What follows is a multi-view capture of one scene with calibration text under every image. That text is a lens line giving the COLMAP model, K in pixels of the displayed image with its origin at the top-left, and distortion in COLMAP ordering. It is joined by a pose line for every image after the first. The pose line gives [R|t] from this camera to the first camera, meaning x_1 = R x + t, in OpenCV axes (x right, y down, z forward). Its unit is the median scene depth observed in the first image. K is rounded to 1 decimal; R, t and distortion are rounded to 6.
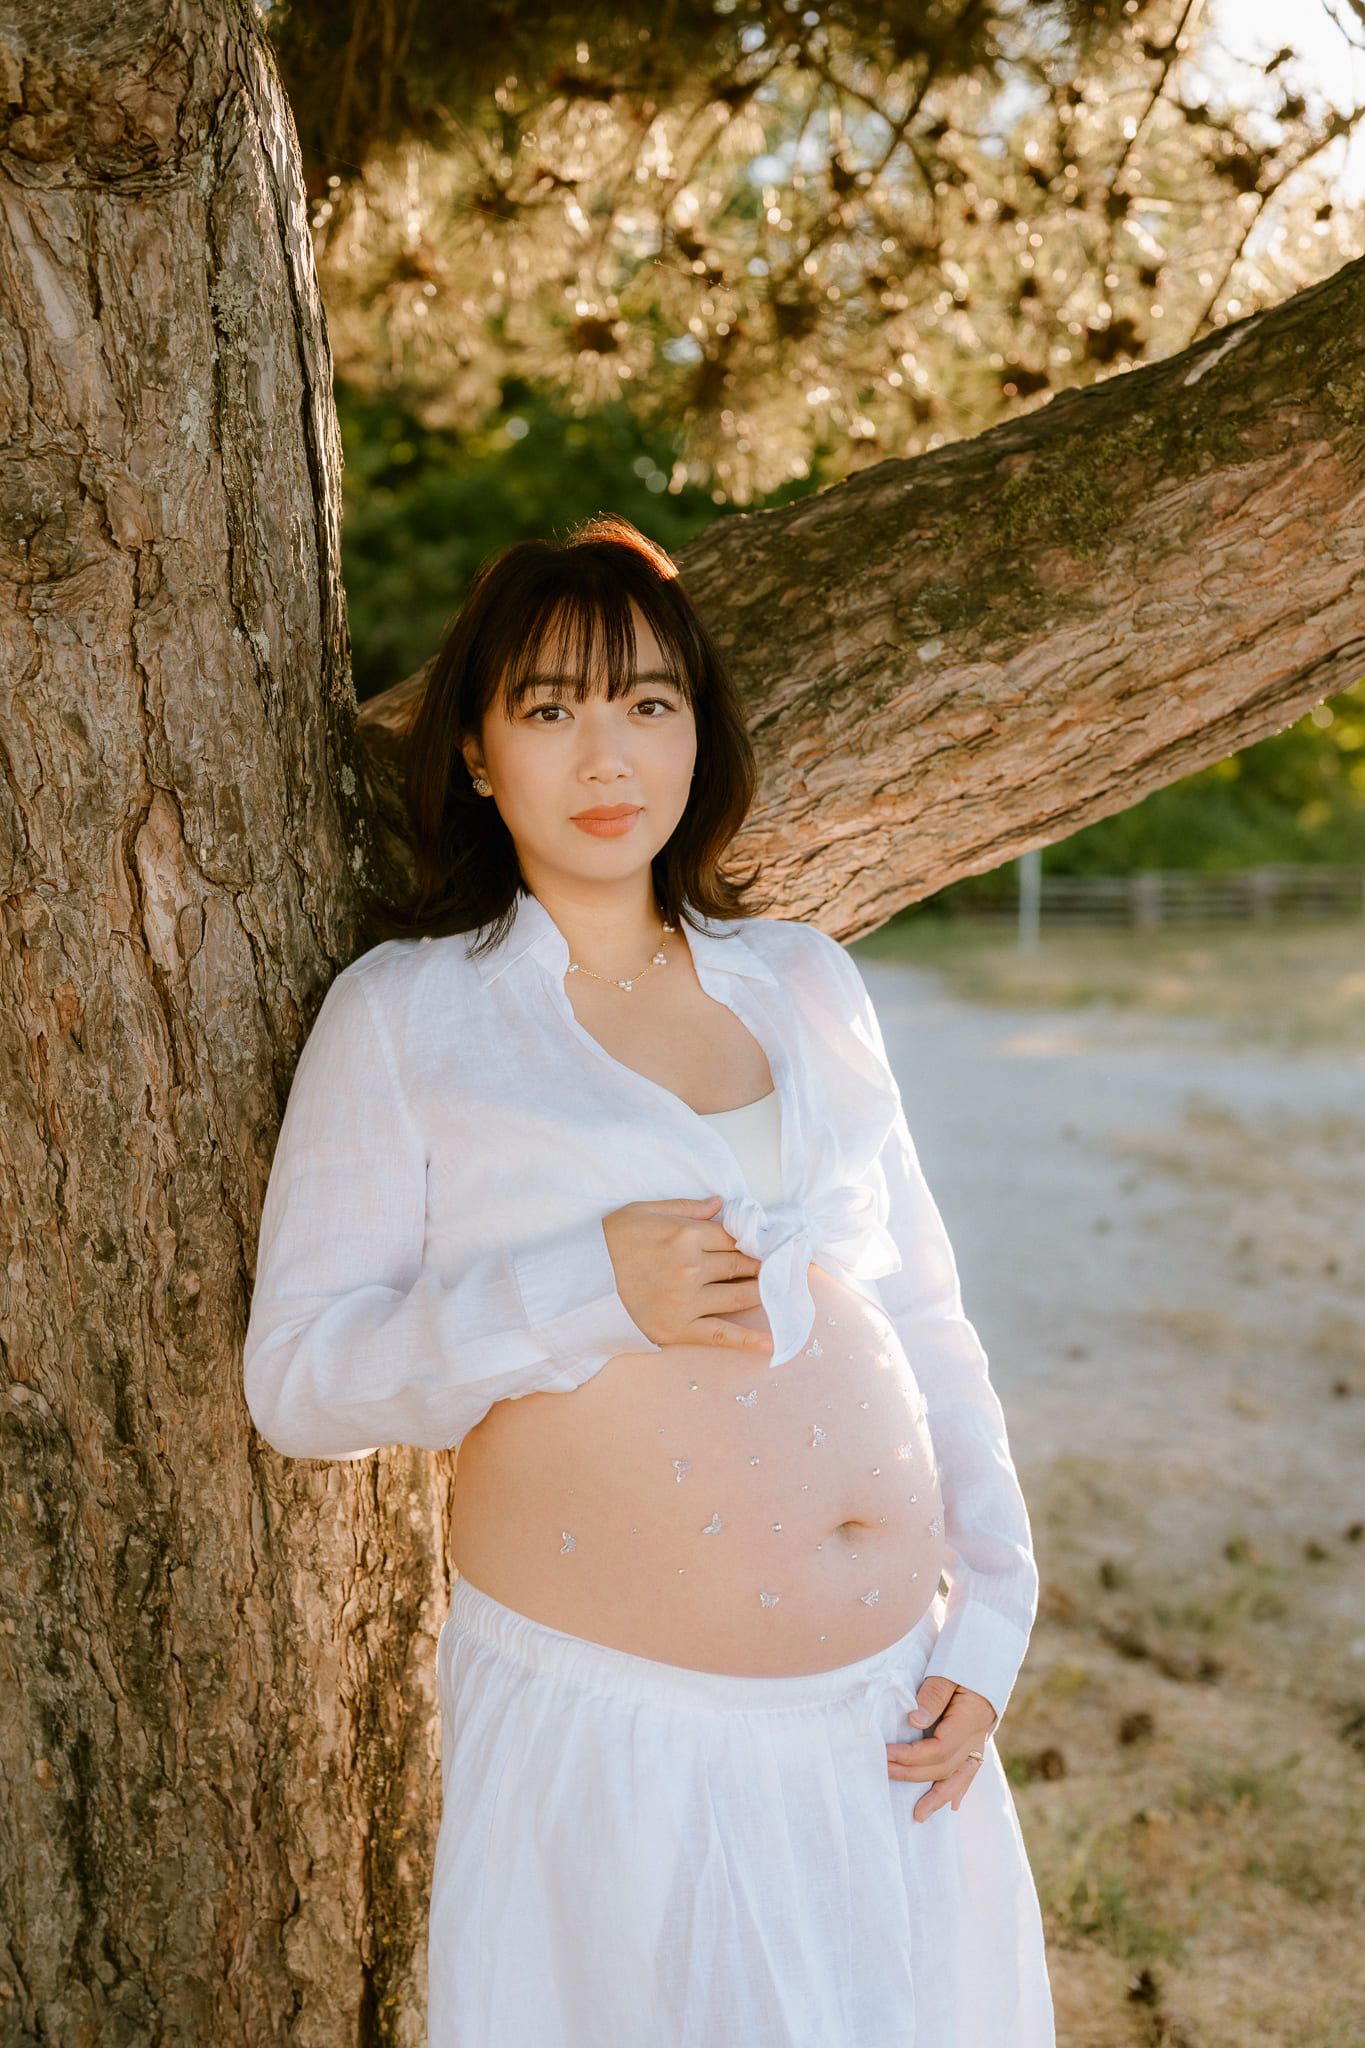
lens RADIAL K [[3301.8, 0, 637.3], [0, 3301.8, 1022.6], [0, 0, 1]] dist [-0.001704, -0.065045]
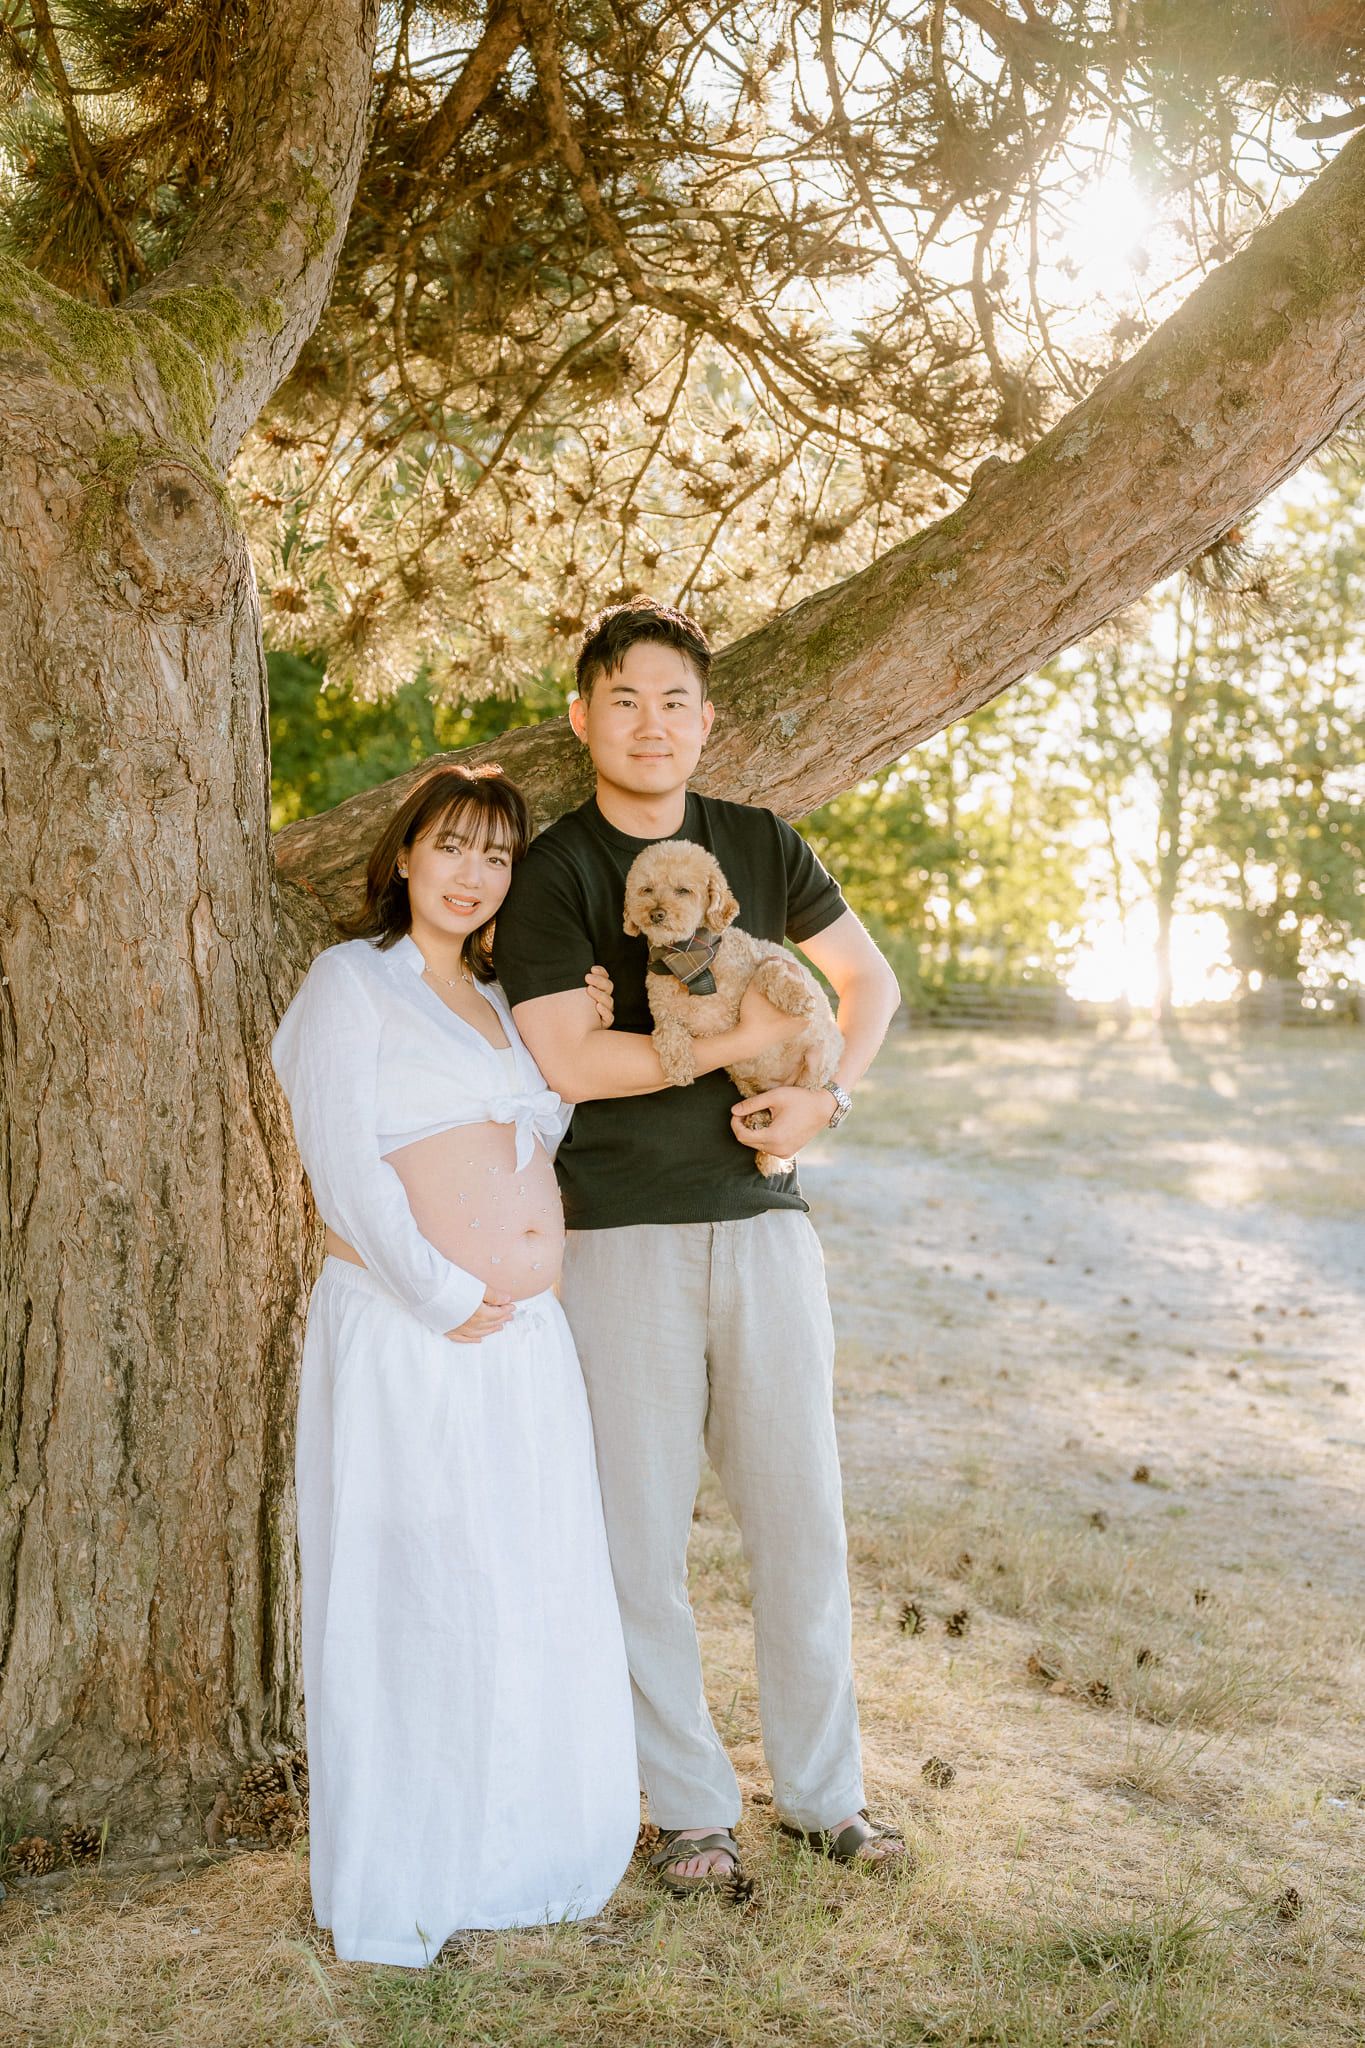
lens RADIAL K [[3301.8, 0, 637.3], [0, 3301.8, 1022.6], [0, 0, 1]] dist [-0.001704, -0.065045]
pose [[0.988717, 0.001894, 0.149785, -0.164363], [0.003572, 0.999338, -0.036213, 0.083041], [-0.149754, 0.036339, 0.988055, -1.040061]]
